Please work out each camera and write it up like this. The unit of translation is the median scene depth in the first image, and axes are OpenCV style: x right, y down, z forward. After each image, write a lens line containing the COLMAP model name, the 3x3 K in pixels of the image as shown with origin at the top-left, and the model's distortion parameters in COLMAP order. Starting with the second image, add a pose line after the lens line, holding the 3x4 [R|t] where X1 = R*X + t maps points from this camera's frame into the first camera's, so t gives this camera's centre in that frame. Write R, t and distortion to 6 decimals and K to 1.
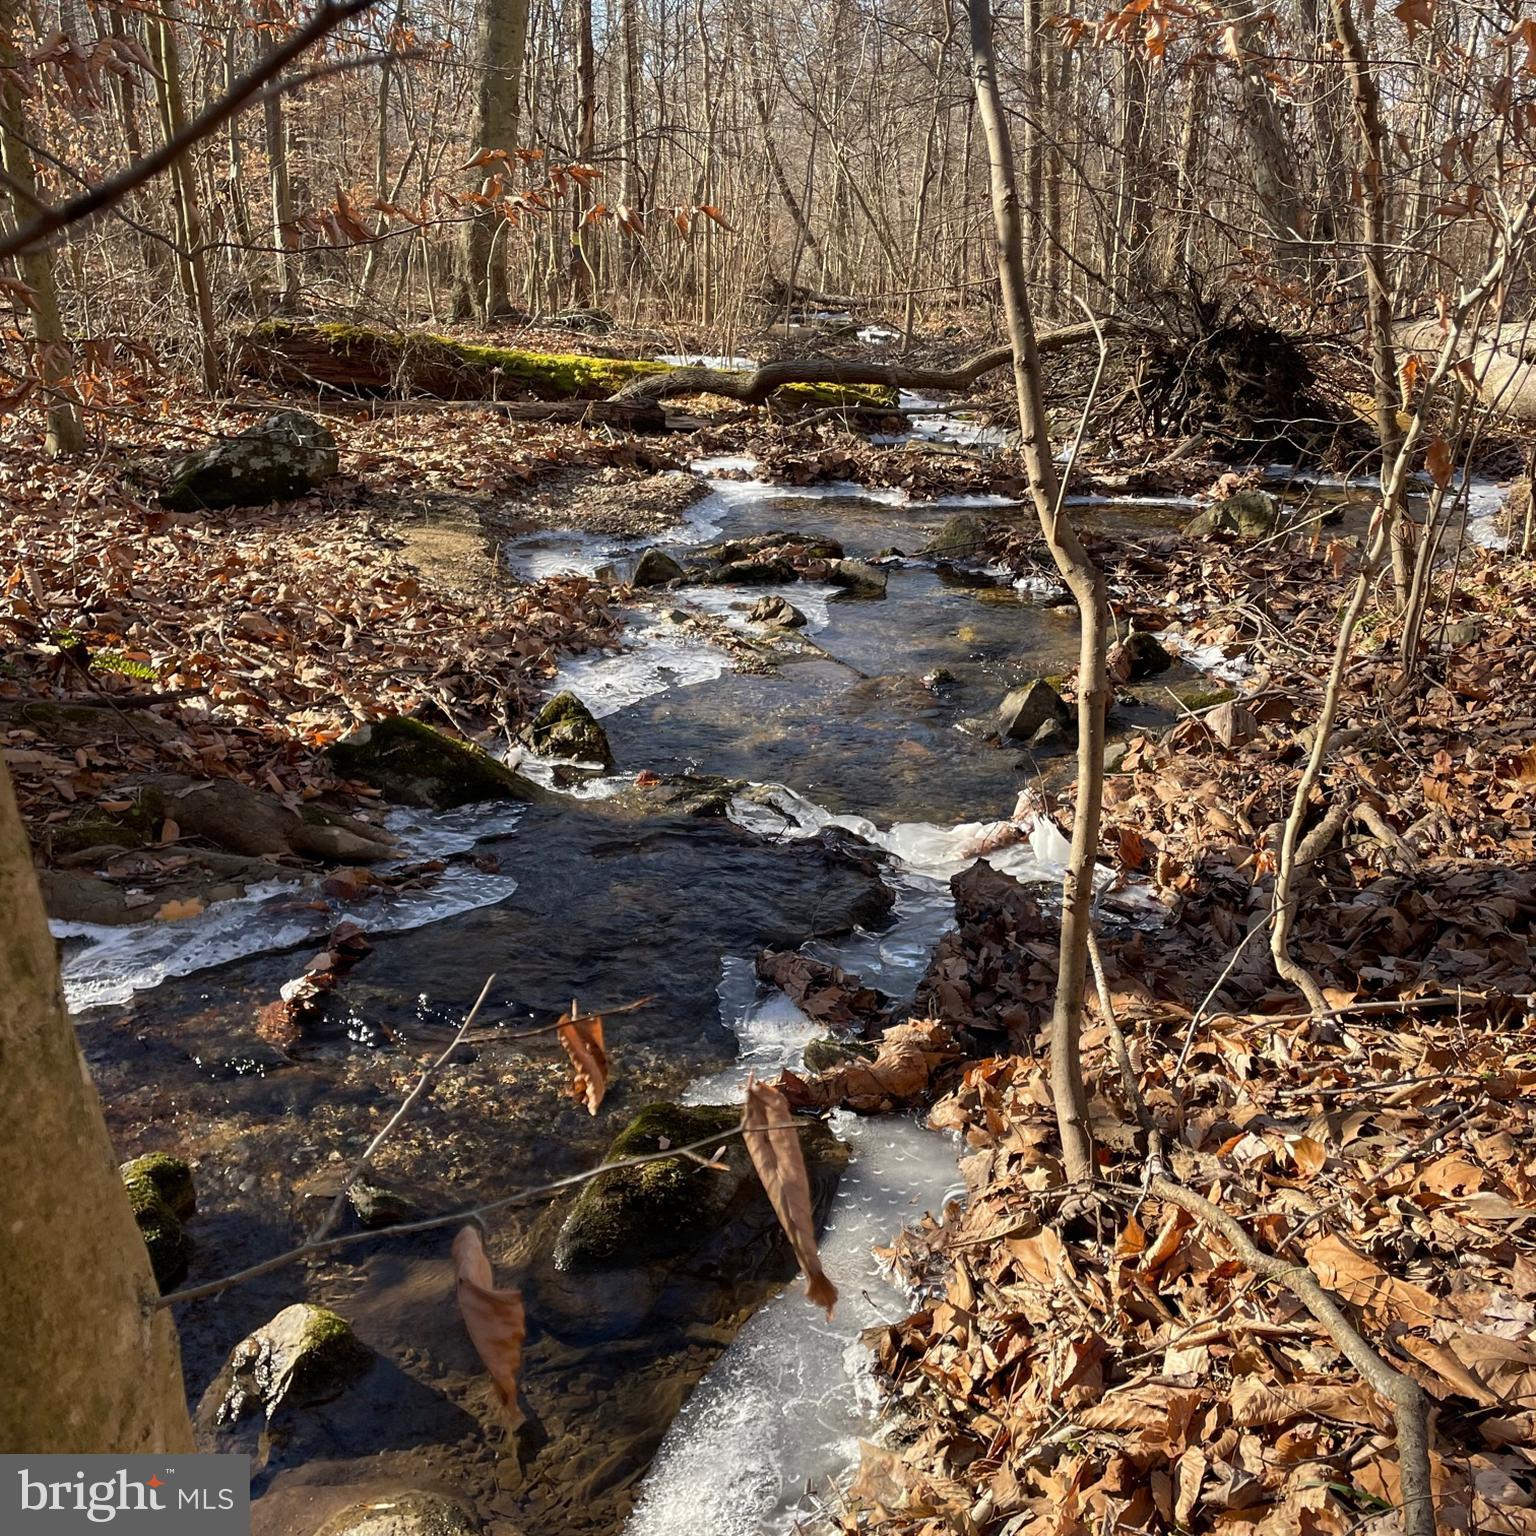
lens RADIAL K [[1528.7, 0, 768.0], [0, 1528.7, 768.0], [0, 0, 1]] dist [0.010185, -0.003901]
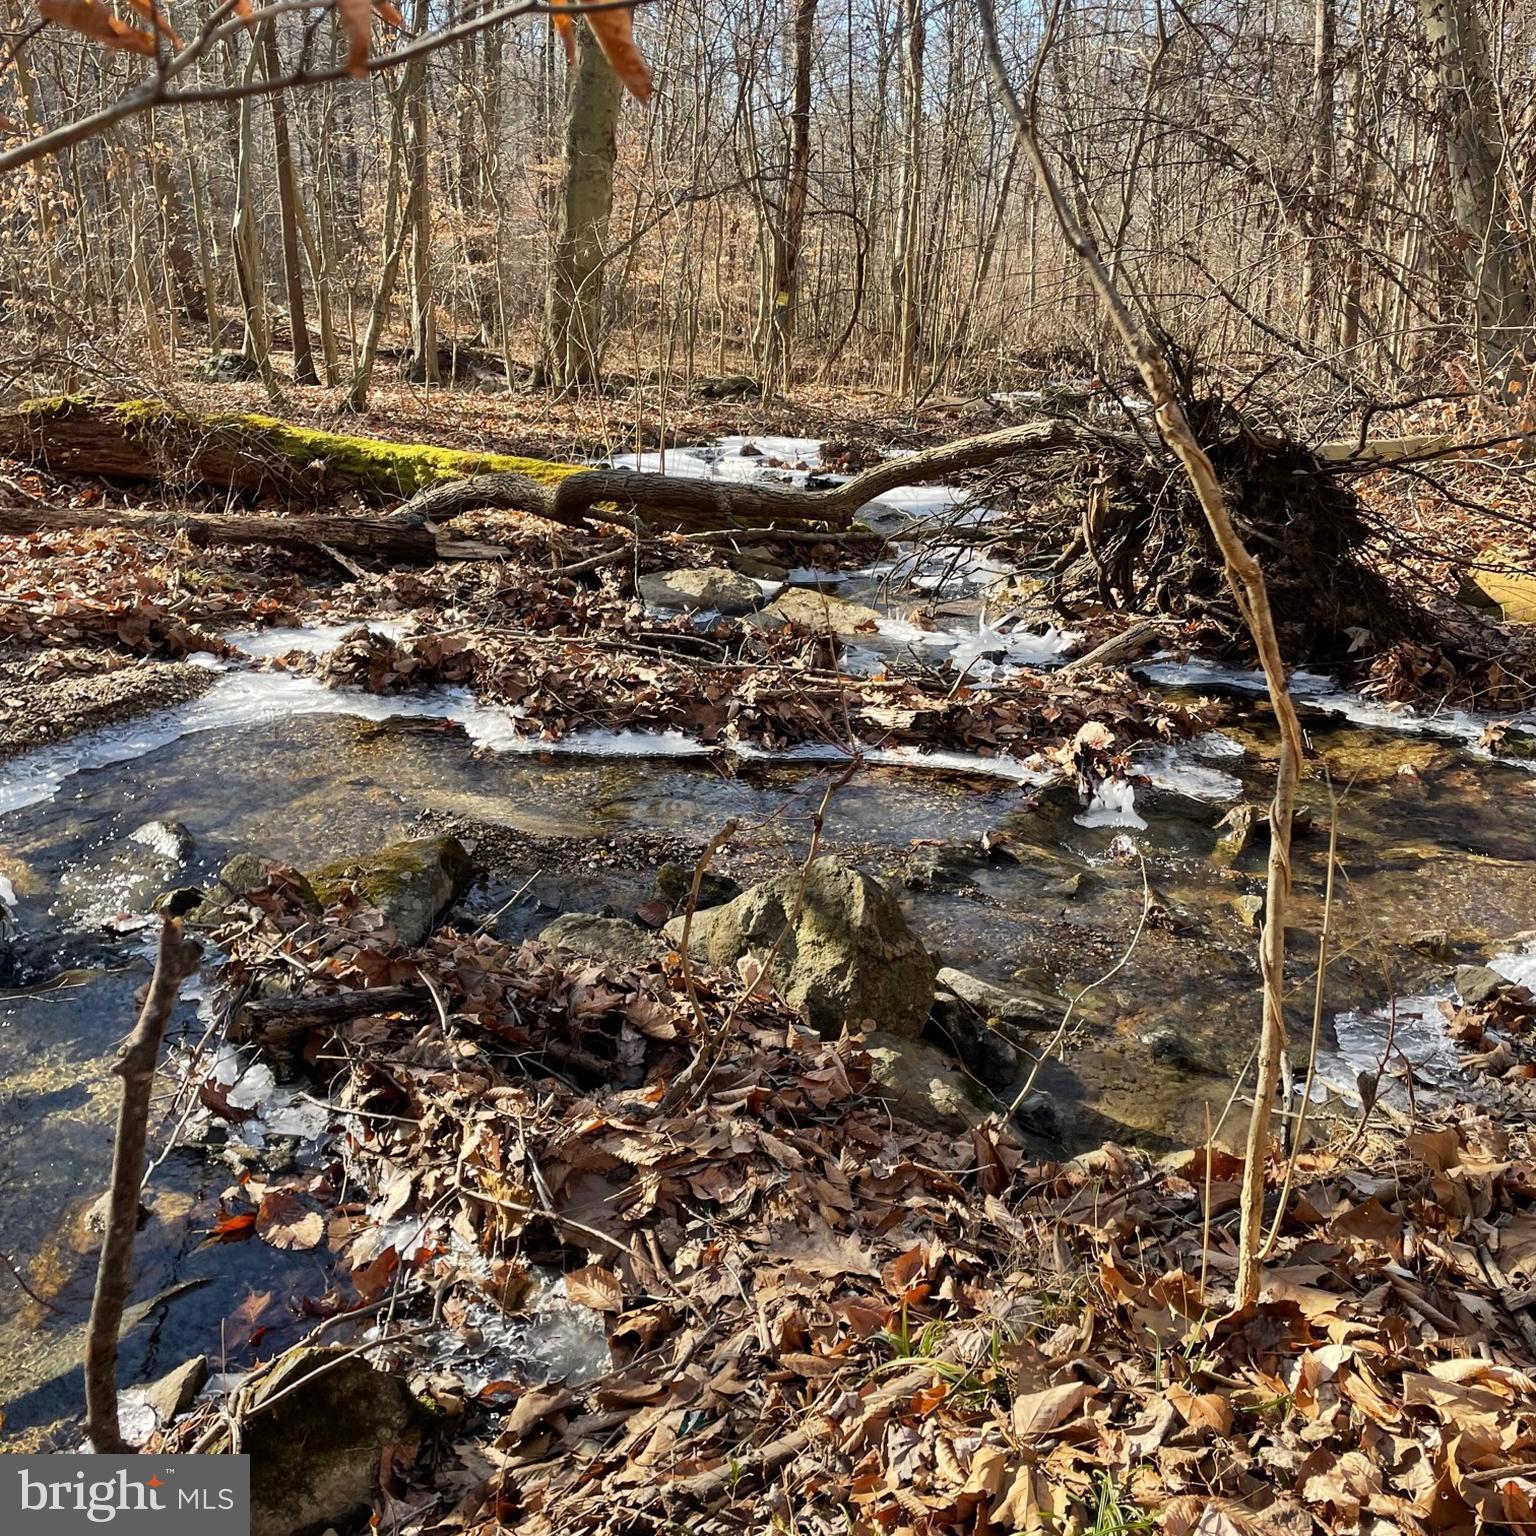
lens RADIAL K [[1528.7, 0, 768.0], [0, 1528.7, 768.0], [0, 0, 1]] dist [0.010185, -0.003901]
pose [[0.974722, 0.070201, -0.212106, 0.300450], [-0.078317, 0.996474, -0.030097, -0.149500], [0.209245, 0.045947, 0.976783, 0.449820]]
